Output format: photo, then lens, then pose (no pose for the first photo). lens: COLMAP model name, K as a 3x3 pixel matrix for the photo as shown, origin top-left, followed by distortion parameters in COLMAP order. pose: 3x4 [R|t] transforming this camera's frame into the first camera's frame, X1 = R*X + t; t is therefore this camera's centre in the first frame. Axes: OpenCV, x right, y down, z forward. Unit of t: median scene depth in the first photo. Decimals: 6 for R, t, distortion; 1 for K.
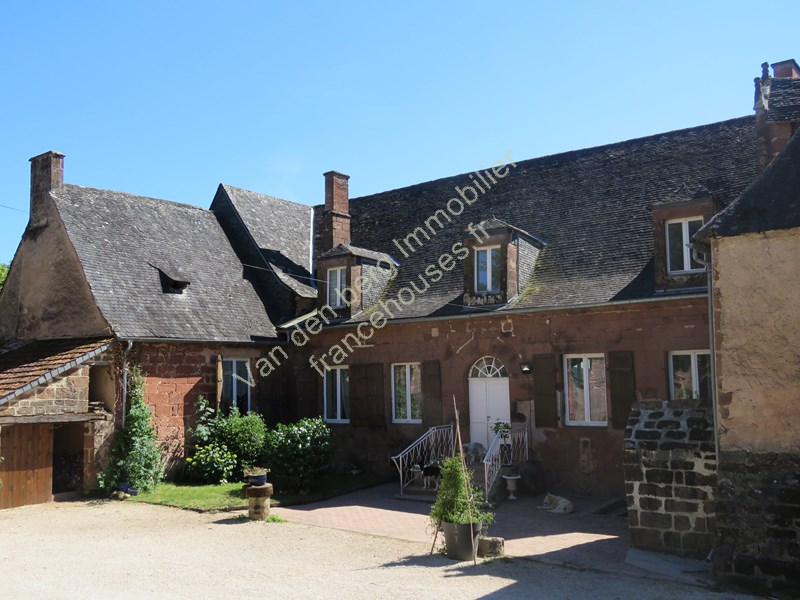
lens RADIAL K [[756.0, 0, 400.0], [0, 756.0, 300.0], [0, 0, 1]] dist [-0.004196, -0.003439]
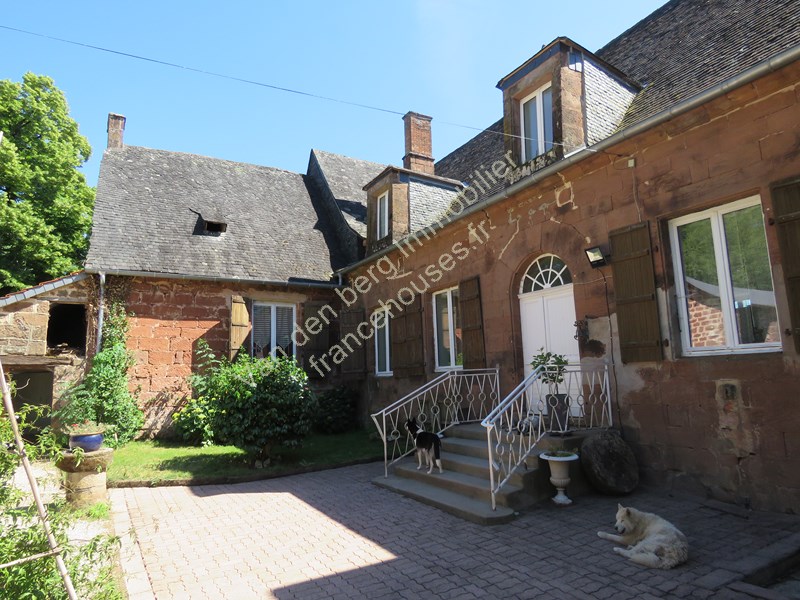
lens RADIAL K [[503.8, 0, 400.0], [0, 503.8, 300.0], [0, 0, 1]] dist [-0.007332, -0.000215]
pose [[0.921258, -0.069154, -0.382756, 0.168204], [0.052899, 0.997201, -0.052844, 0.129909], [0.385339, 0.028435, 0.922337, 0.591678]]
